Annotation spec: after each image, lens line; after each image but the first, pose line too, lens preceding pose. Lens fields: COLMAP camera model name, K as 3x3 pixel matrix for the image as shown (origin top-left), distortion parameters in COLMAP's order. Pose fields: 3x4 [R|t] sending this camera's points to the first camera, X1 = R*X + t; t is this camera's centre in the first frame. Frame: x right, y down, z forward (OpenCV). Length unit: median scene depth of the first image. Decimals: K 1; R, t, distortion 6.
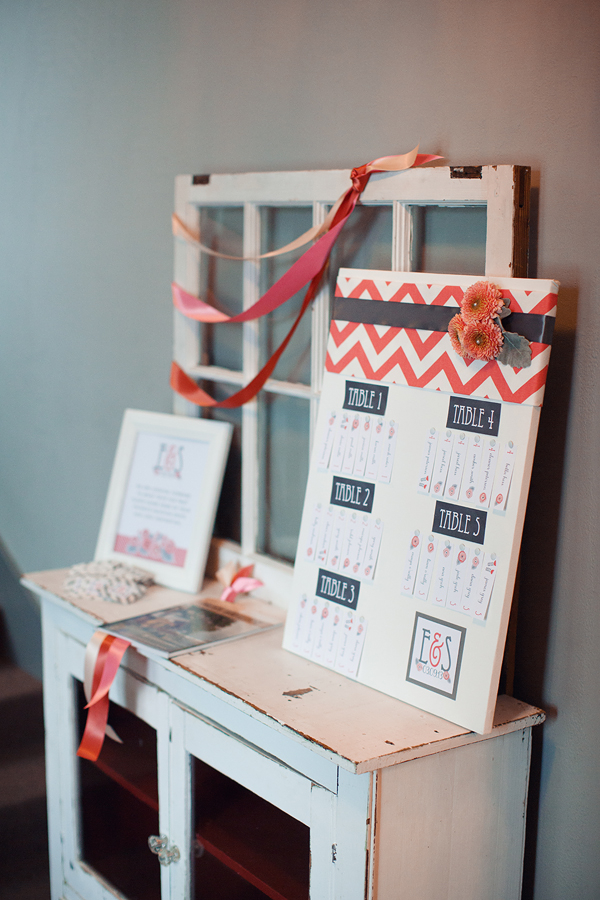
lens RADIAL K [[1311.3, 0, 301.9], [0, 1311.3, 445.8], [0, 0, 1]] dist [-0.136363, 0.000000]
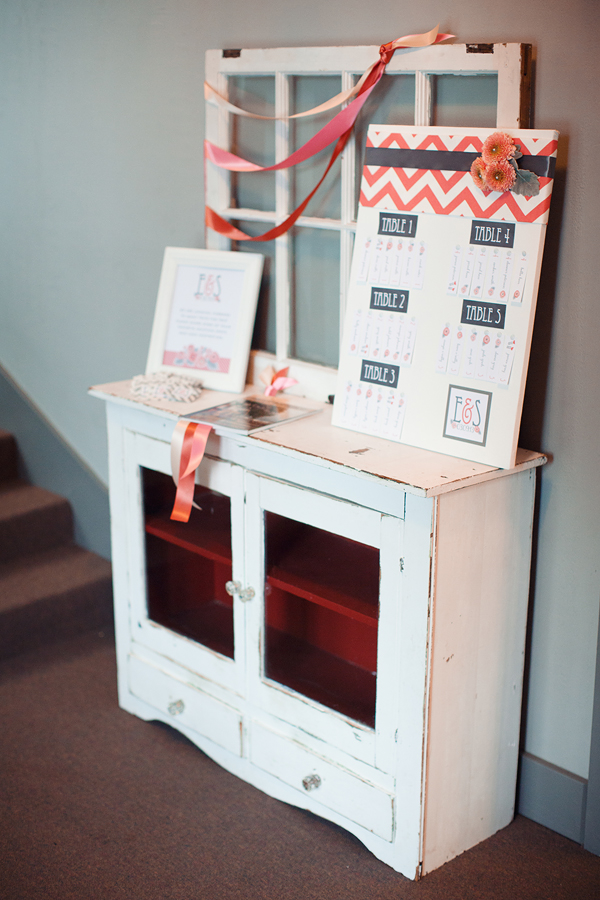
lens RADIAL K [[1311.3, 0, 297.6], [0, 1311.3, 451.1], [0, 0, 1]] dist [-0.136363, 0.000000]
pose [[0.992045, -0.046234, 0.117082, -0.206432], [0.033665, 0.993674, 0.107142, 0.043079], [-0.121295, -0.102348, 0.987326, -0.276211]]
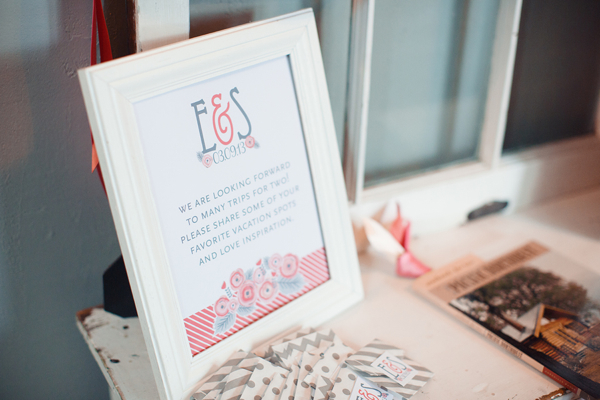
lens RADIAL K [[874.2, 0, 300.0], [0, 874.2, 200.3], [0, 0, 1]] dist [-0.136363, 0.000000]
pose [[0.129640, -0.482410, 0.866299, -0.478520], [0.156886, 0.872646, 0.462467, -0.133877], [-0.979071, 0.075956, 0.188814, 1.119356]]
